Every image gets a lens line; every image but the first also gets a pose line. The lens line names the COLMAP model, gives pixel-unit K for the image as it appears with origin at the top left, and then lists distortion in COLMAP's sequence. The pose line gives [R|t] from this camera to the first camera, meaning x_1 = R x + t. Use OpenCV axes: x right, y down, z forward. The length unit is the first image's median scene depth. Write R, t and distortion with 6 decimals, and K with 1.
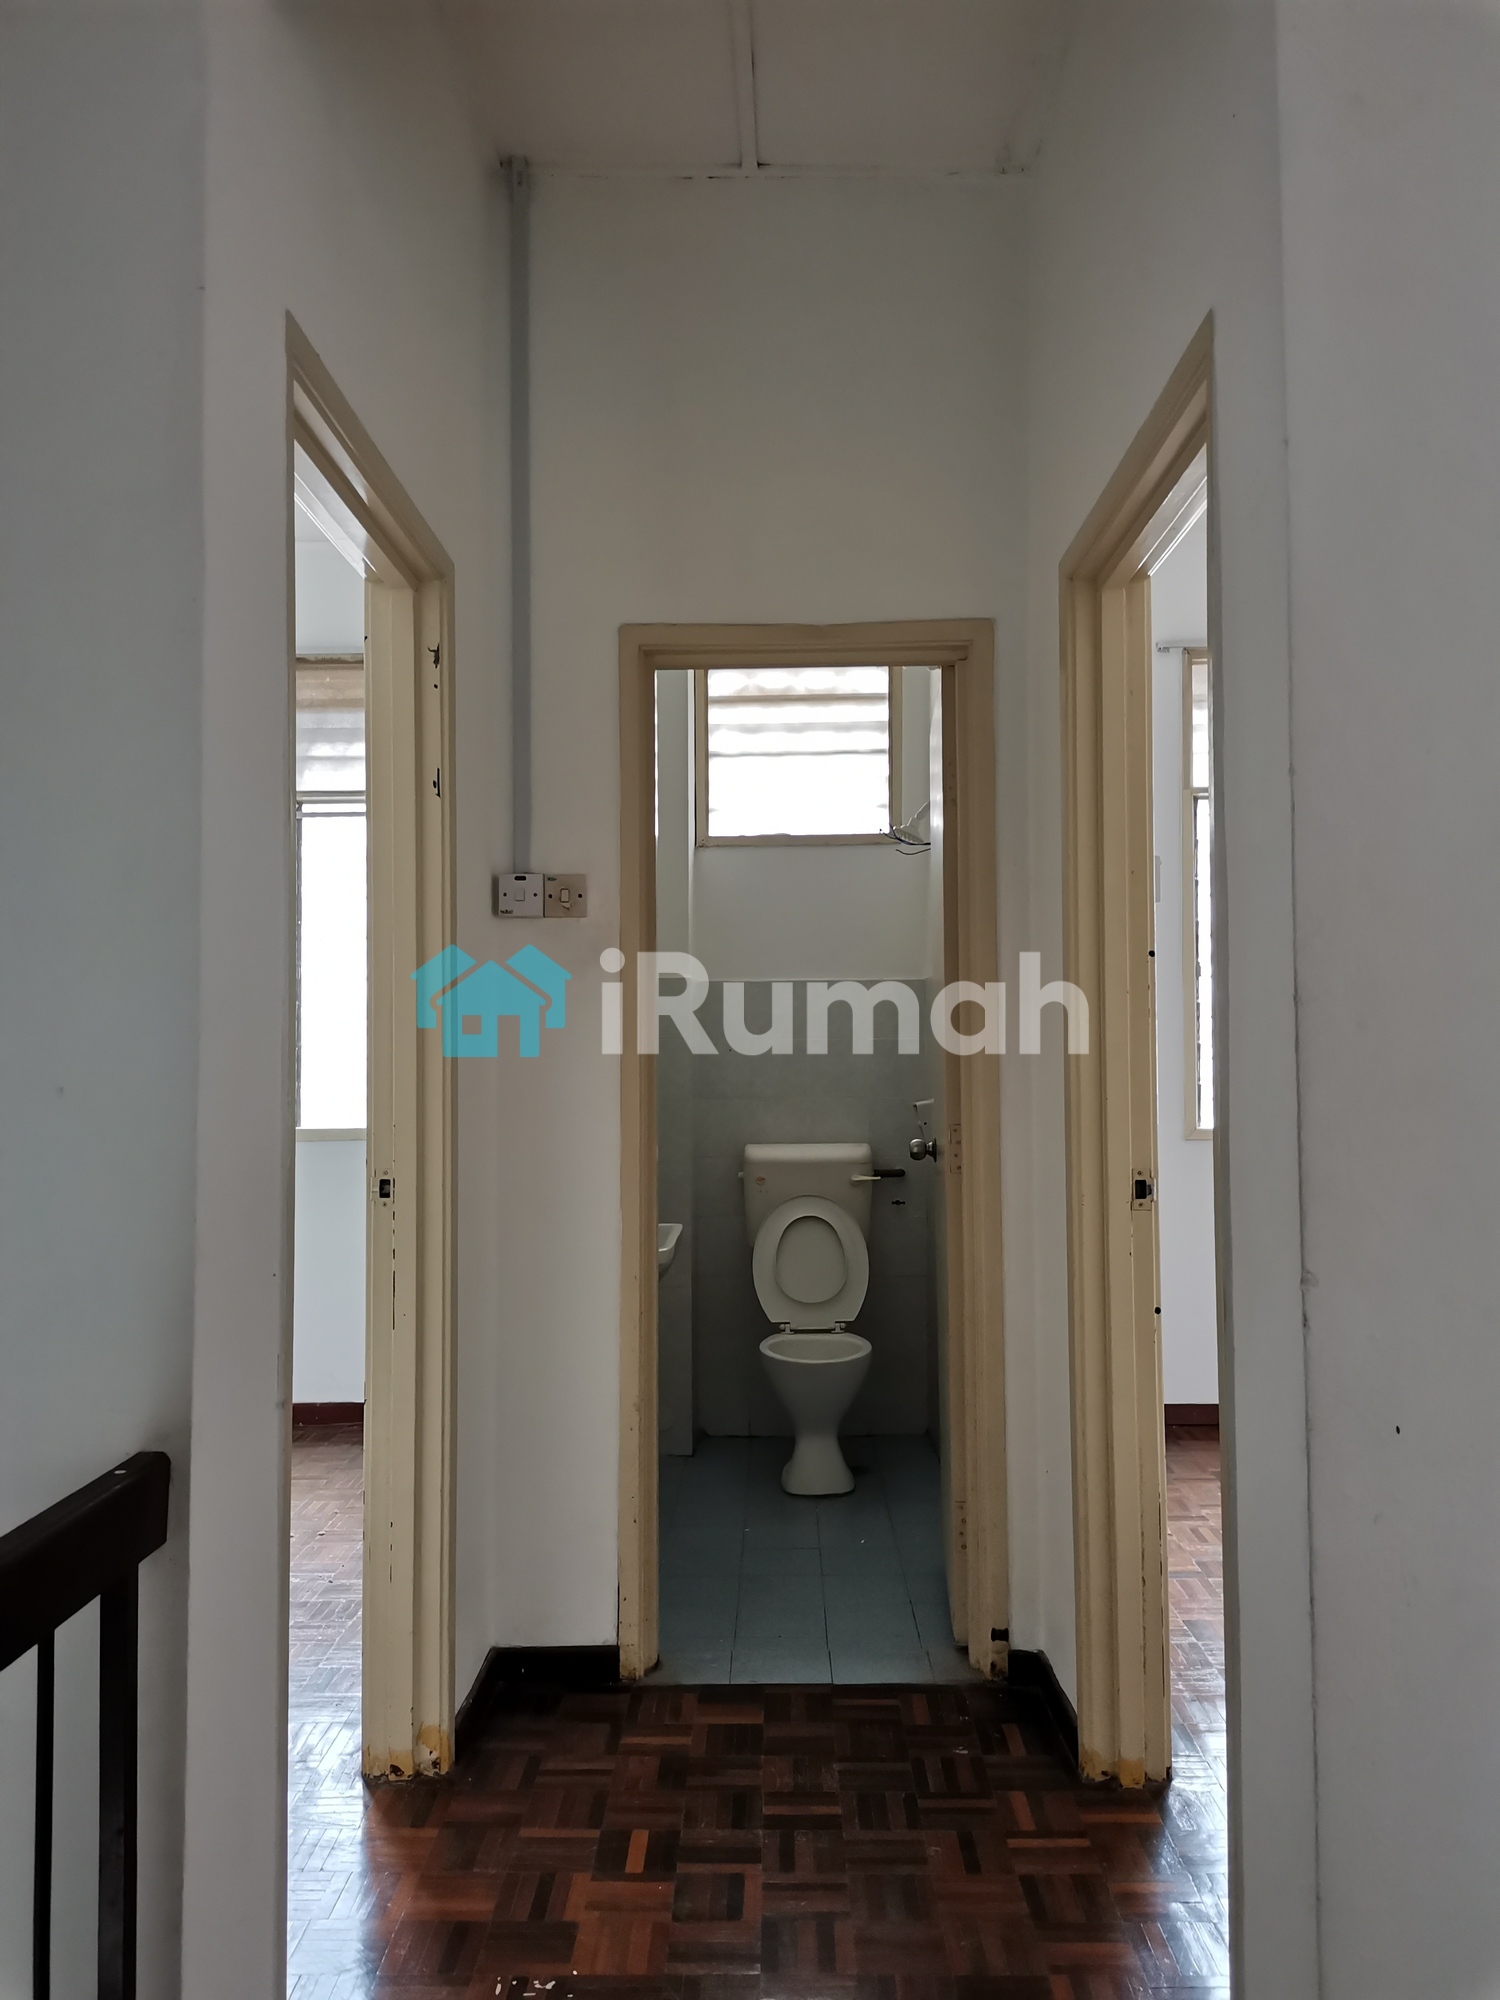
lens RADIAL K [[1512.3, 0, 749.6], [0, 1512.3, 1006.3], [0, 0, 1]] dist [0.001708, 0.000683]
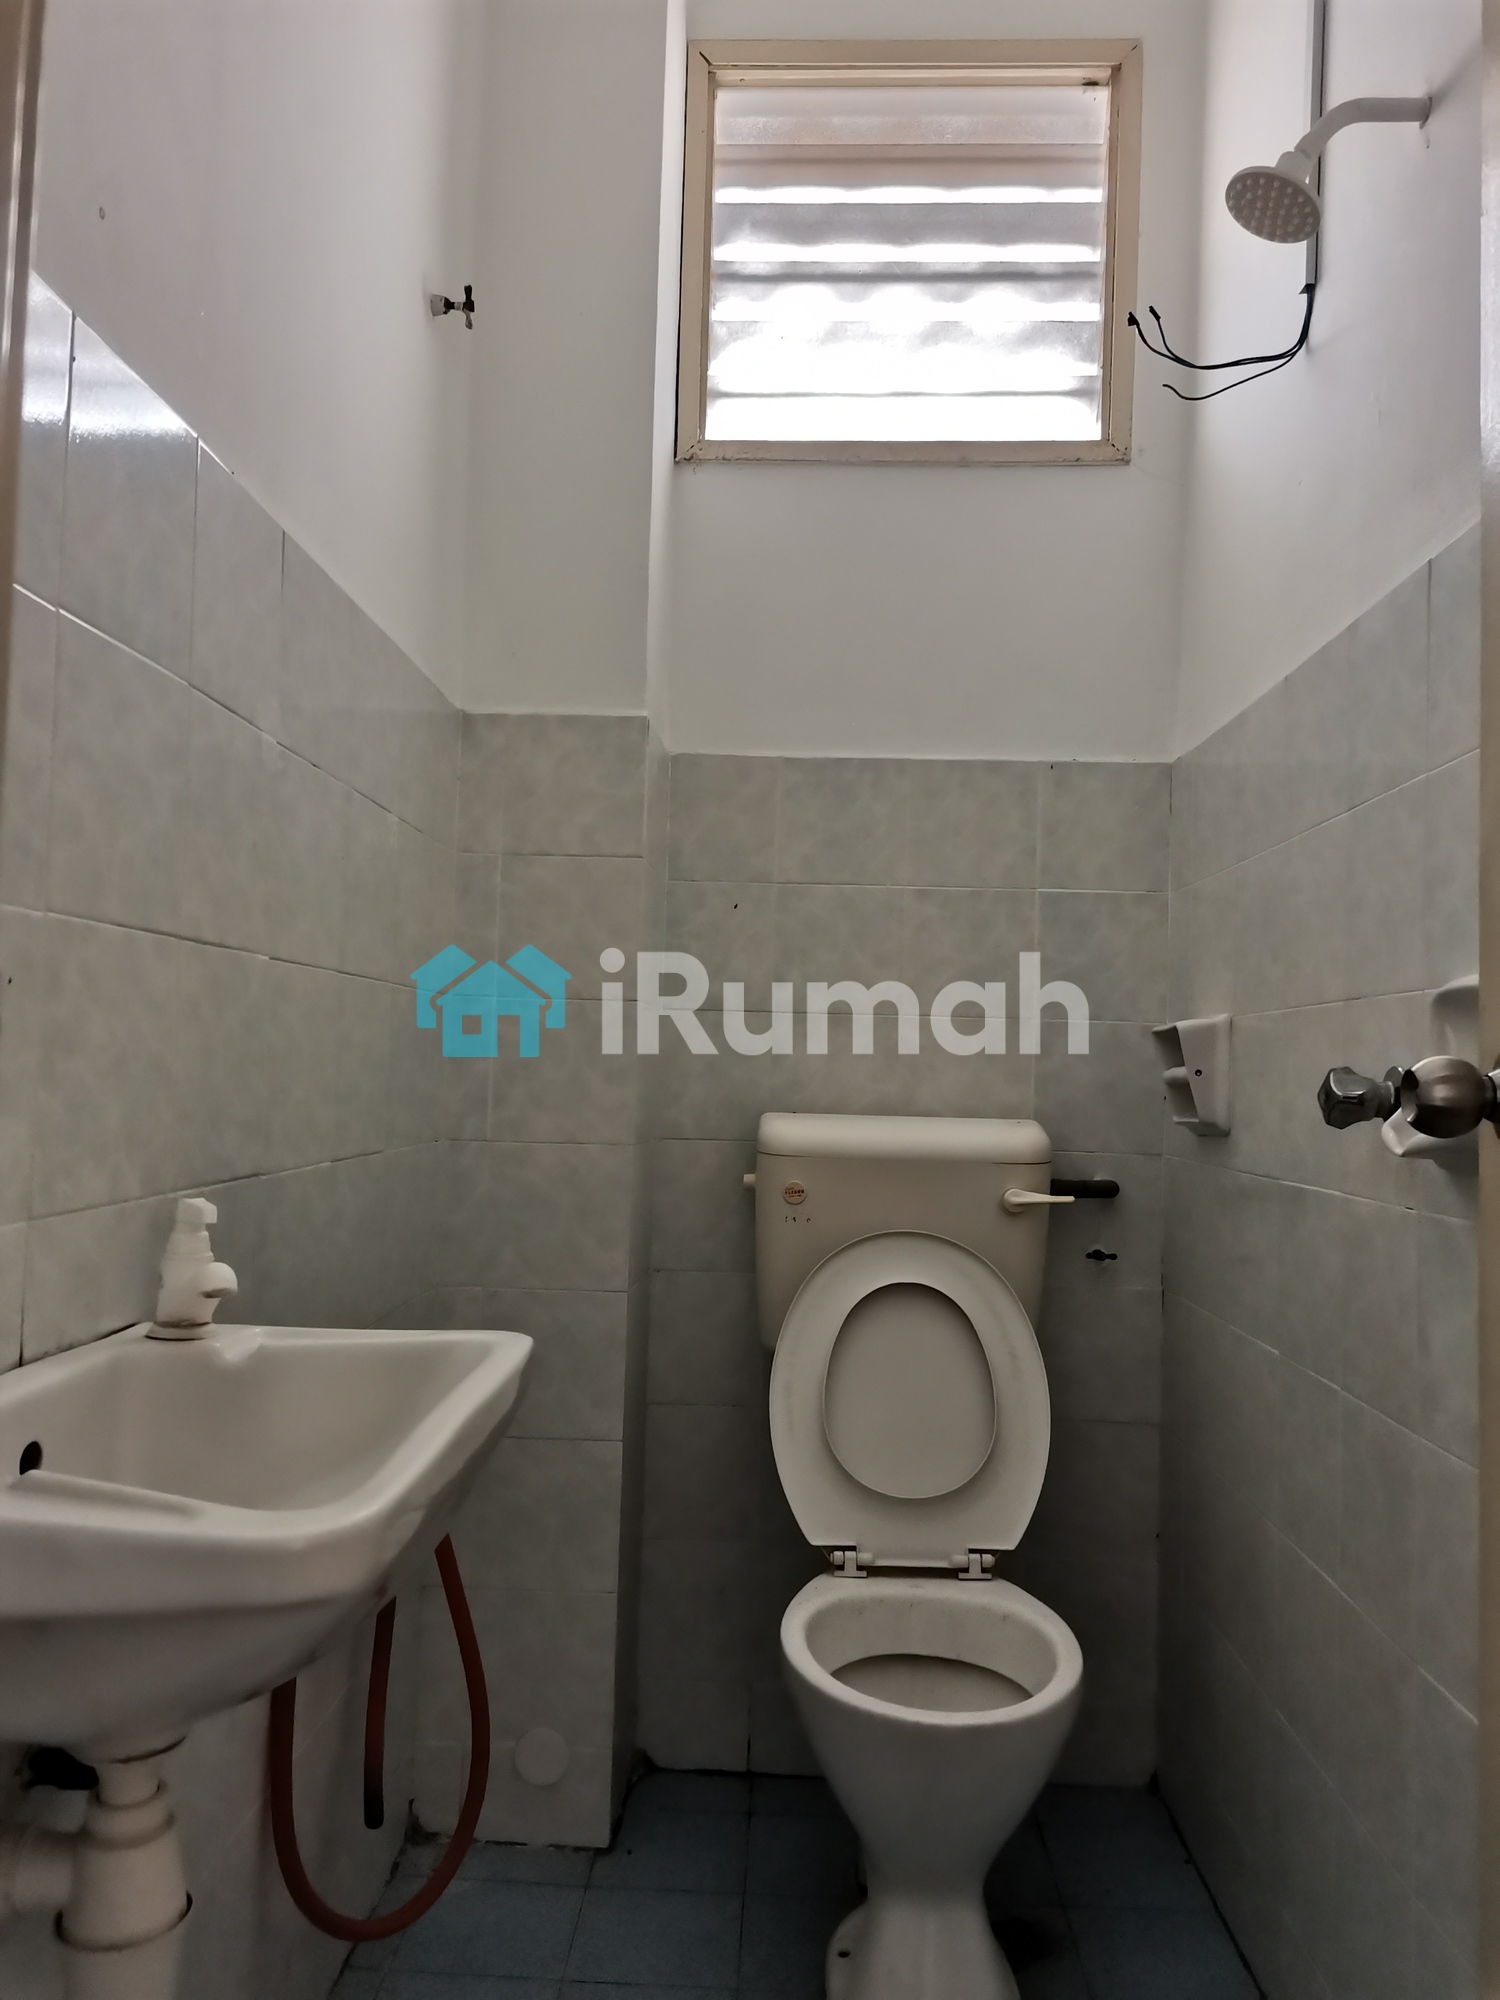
lens RADIAL K [[1512.3, 0, 748.8], [0, 1512.3, 993.0], [0, 0, 1]] dist [0.001708, 0.000683]
pose [[0.999373, 0.035369, -0.001795, -0.006955], [-0.035391, 0.999277, -0.013917, 0.064374], [0.001301, 0.013972, 0.999902, 0.571555]]
